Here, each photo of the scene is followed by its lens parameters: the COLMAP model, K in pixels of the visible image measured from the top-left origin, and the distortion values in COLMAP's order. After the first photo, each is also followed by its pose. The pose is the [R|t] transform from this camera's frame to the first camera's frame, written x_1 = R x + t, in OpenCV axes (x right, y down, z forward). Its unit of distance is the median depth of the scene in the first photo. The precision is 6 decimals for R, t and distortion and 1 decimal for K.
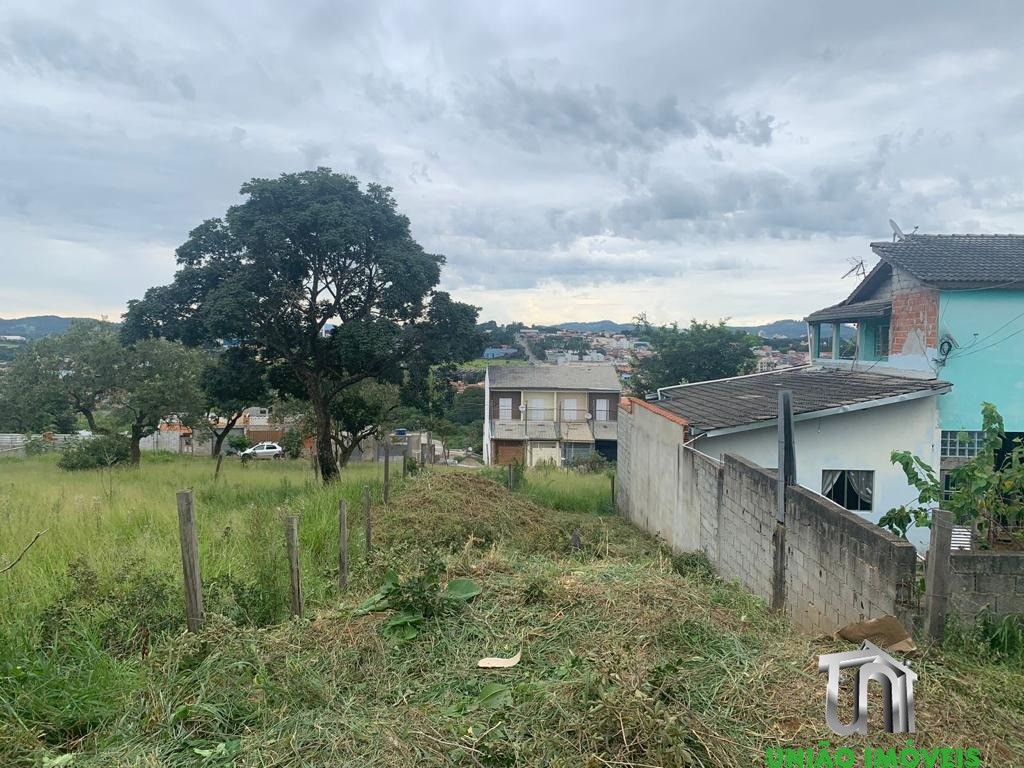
lens RADIAL K [[779.9, 0, 501.8], [0, 779.9, 373.6], [0, 0, 1]] dist [0.047516, -0.071421]
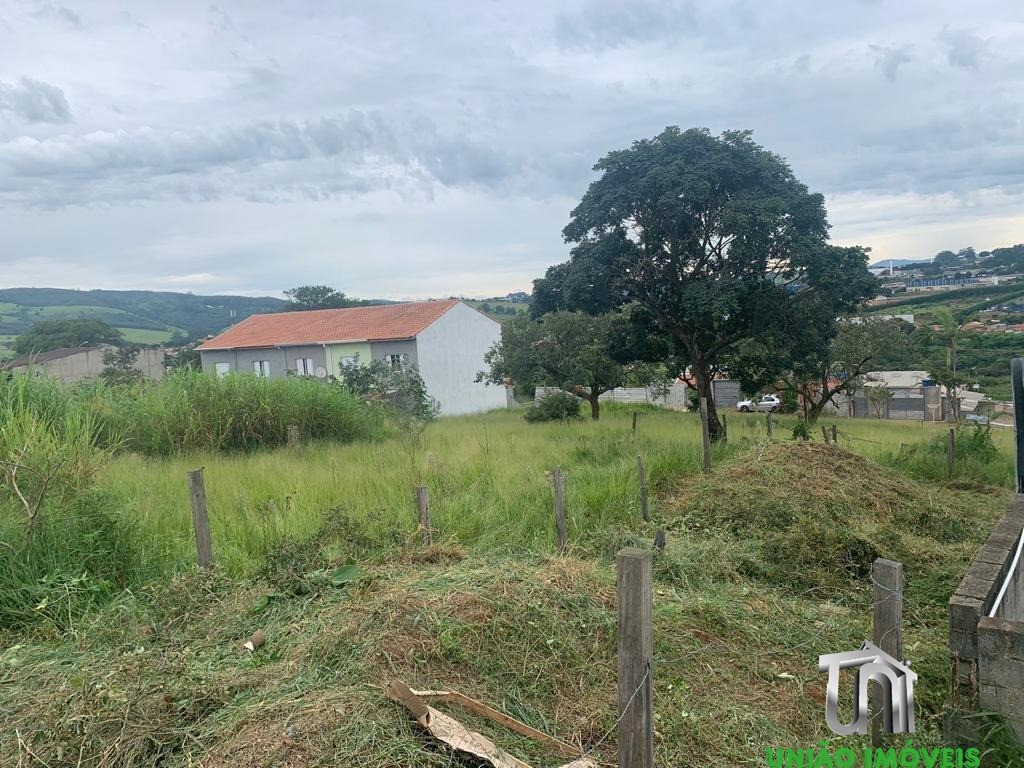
lens RADIAL K [[779.9, 0, 500.1], [0, 779.9, 377.4], [0, 0, 1]] dist [0.047516, -0.071421]
pose [[0.770036, -0.012830, -0.637871, 0.200159], [0.058666, 0.996986, 0.050769, -0.010835], [0.635297, -0.076516, 0.768468, 0.073500]]
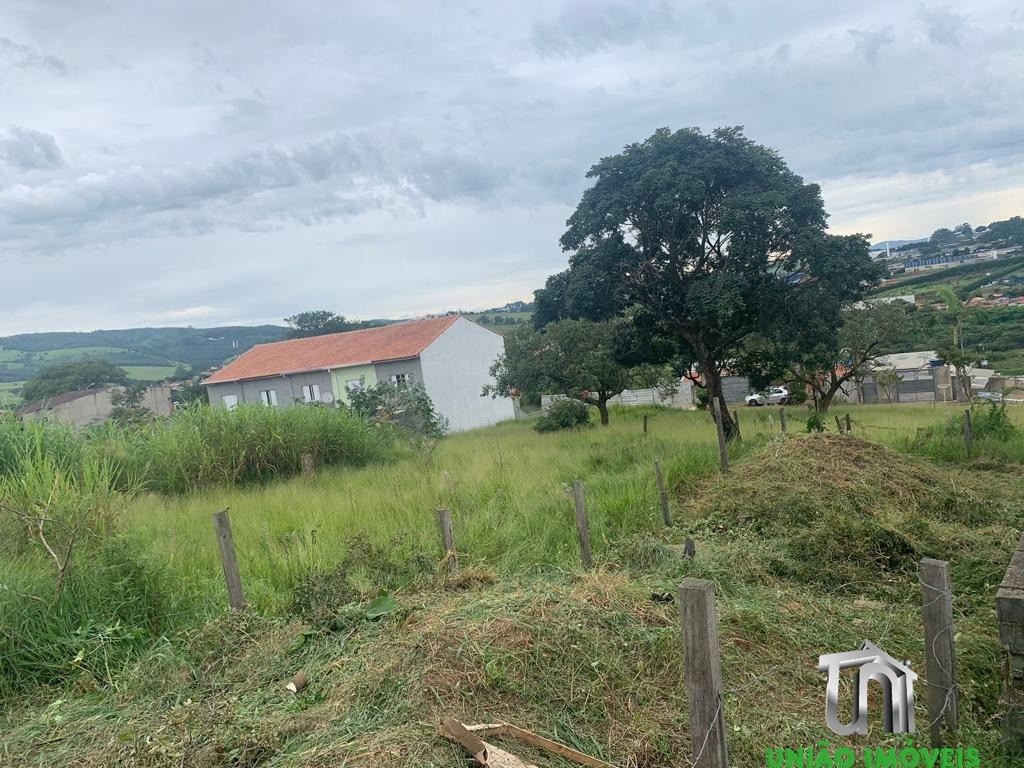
lens RADIAL K [[779.9, 0, 492.9], [0, 779.9, 379.1], [0, 0, 1]] dist [0.047516, -0.071421]
pose [[0.758203, -0.075889, -0.647587, 0.195611], [0.131579, 0.990578, 0.037971, -0.015069], [0.638604, -0.113999, 0.761045, 0.070975]]
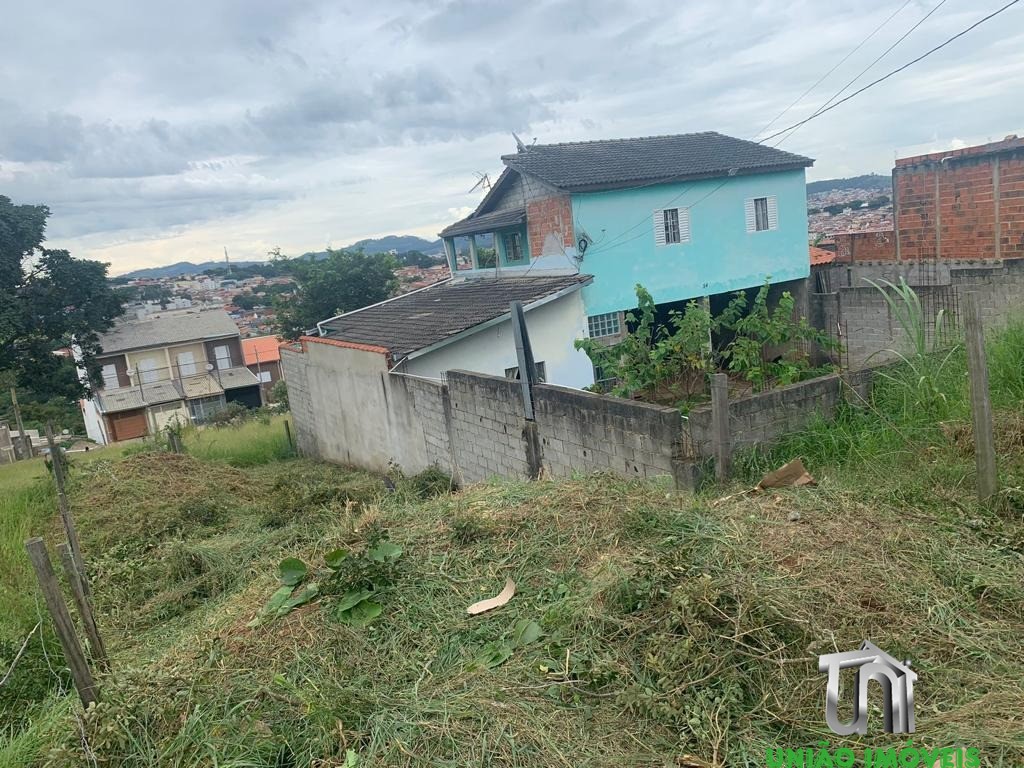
lens RADIAL K [[779.9, 0, 507.1], [0, 779.9, 391.2], [0, 0, 1]] dist [0.047516, -0.071421]
pose [[0.859314, -0.207718, 0.467368, -0.079363], [0.154307, 0.976525, 0.150296, -0.008933], [-0.487615, -0.057033, 0.871194, 0.026184]]
